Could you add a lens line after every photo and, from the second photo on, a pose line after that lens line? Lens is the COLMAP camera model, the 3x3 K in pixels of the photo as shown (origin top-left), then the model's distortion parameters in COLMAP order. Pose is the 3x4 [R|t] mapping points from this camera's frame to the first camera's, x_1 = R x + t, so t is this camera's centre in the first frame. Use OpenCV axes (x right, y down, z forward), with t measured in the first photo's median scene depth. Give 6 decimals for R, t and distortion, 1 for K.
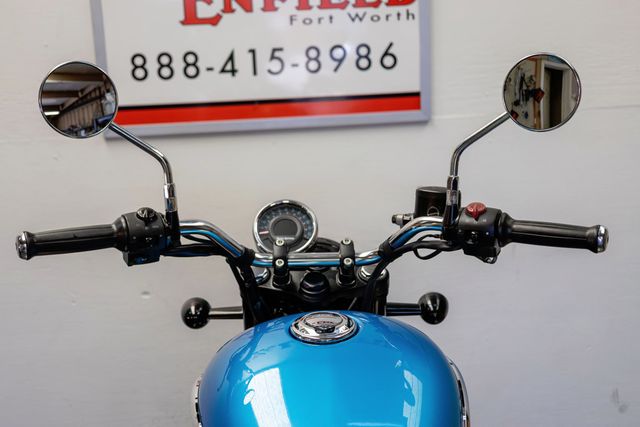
lens RADIAL K [[919.8, 0, 319.4], [0, 919.8, 204.9], [0, 0, 1]] dist [0.039879, -0.076846]
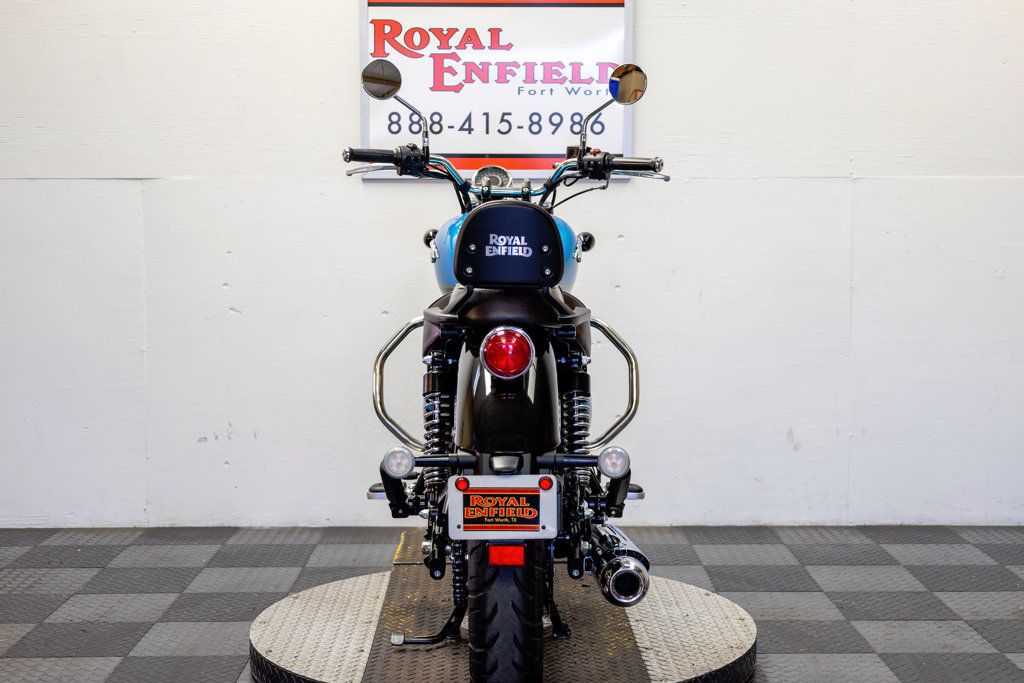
lens RADIAL K [[1466.2, 0, 512.0], [0, 1466.2, 341.5], [0, 0, 1]] dist [0.021770, -0.010473]
pose [[0.996115, 0.050963, -0.071810, 0.117937], [-0.059014, 0.991628, -0.114855, 0.357792], [0.065356, 0.118646, 0.990783, -0.905221]]
